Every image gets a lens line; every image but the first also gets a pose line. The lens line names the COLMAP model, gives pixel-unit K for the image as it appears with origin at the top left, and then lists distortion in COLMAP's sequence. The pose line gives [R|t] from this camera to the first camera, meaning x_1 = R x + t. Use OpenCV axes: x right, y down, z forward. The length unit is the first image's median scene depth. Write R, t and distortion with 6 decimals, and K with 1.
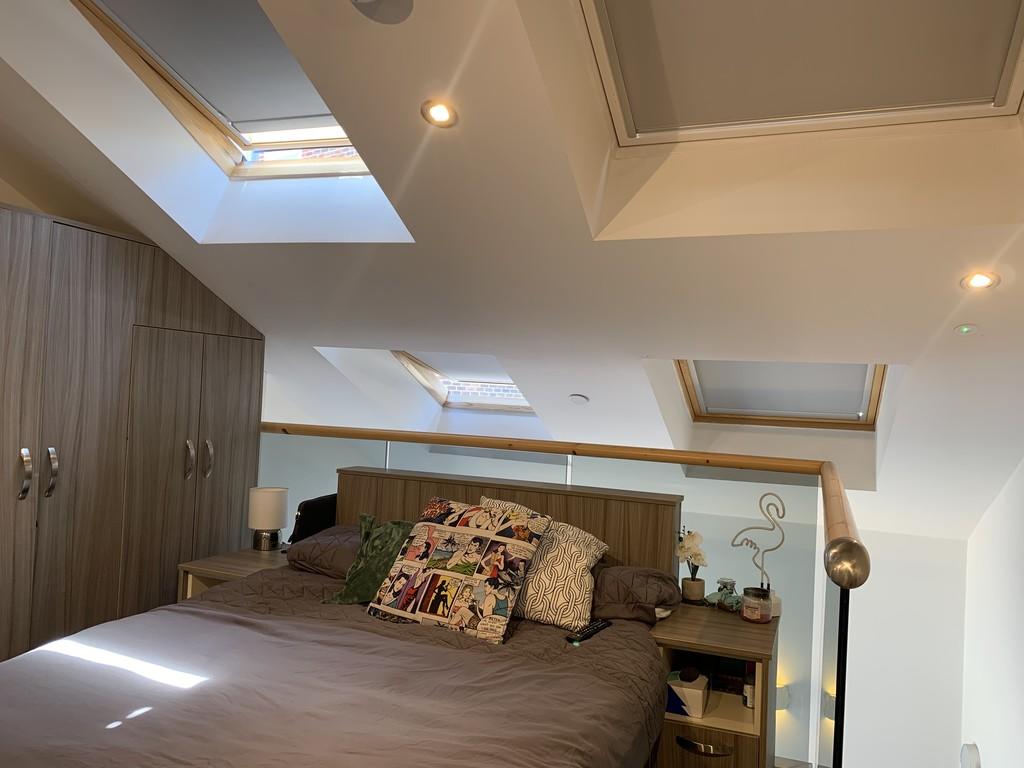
lens RADIAL K [[772.4, 0, 510.8], [0, 772.4, 383.5], [0, 0, 1]] dist [0.034442, -0.068562]
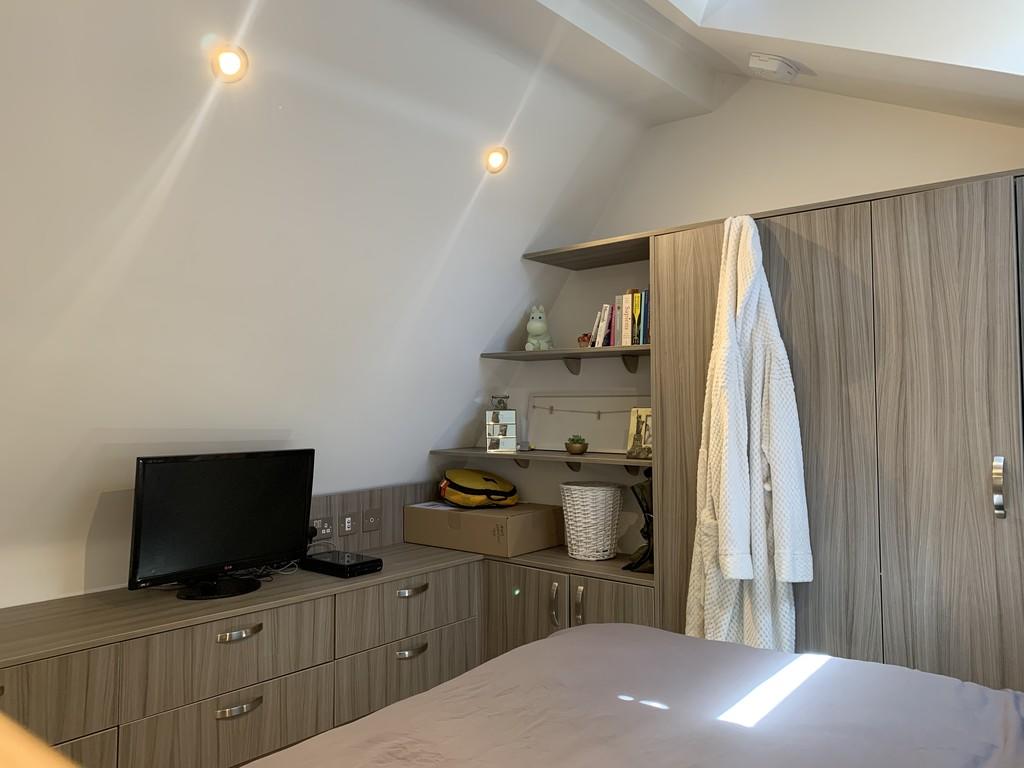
lens RADIAL K [[772.4, 0, 493.1], [0, 772.4, 376.7], [0, 0, 1]] dist [0.034442, -0.068562]
pose [[-0.357319, -0.084221, -0.930177, 0.322163], [-0.002082, 0.995995, -0.089381, 0.068945], [0.933980, -0.030001, -0.356063, 0.736049]]
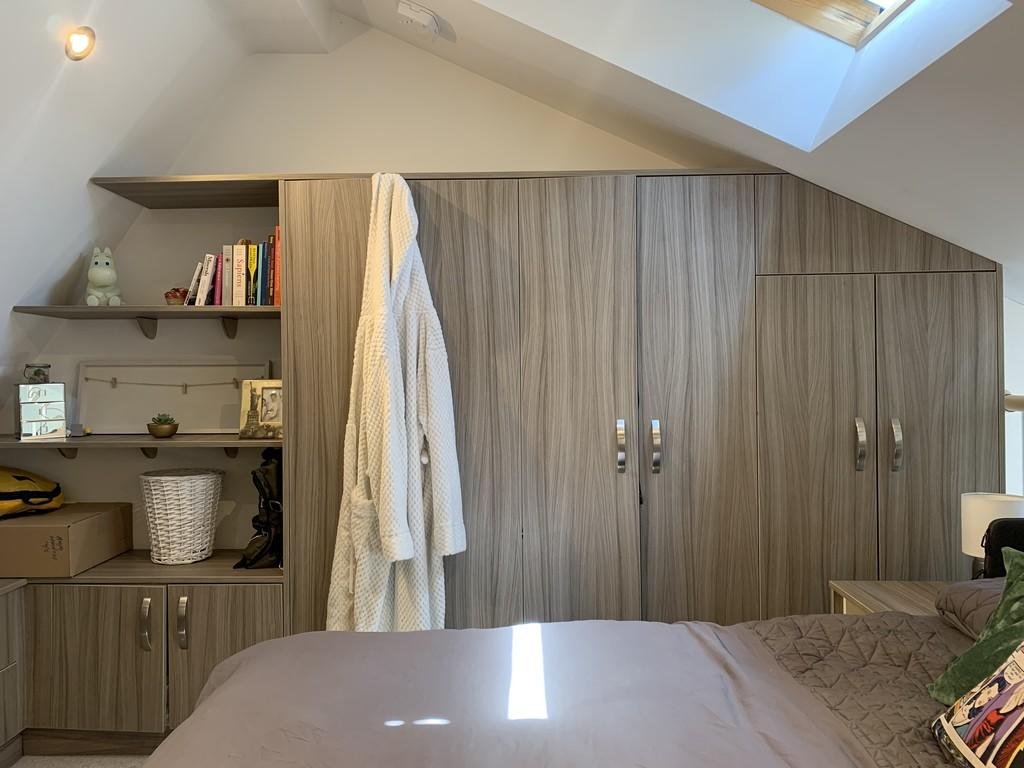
lens RADIAL K [[772.4, 0, 503.3], [0, 772.4, 380.7], [0, 0, 1]] dist [0.034442, -0.068562]
pose [[0.328532, -0.043040, -0.943512, 0.213787], [0.035855, 0.998809, -0.033077, 0.058052], [0.943812, -0.022963, 0.329684, 0.510036]]
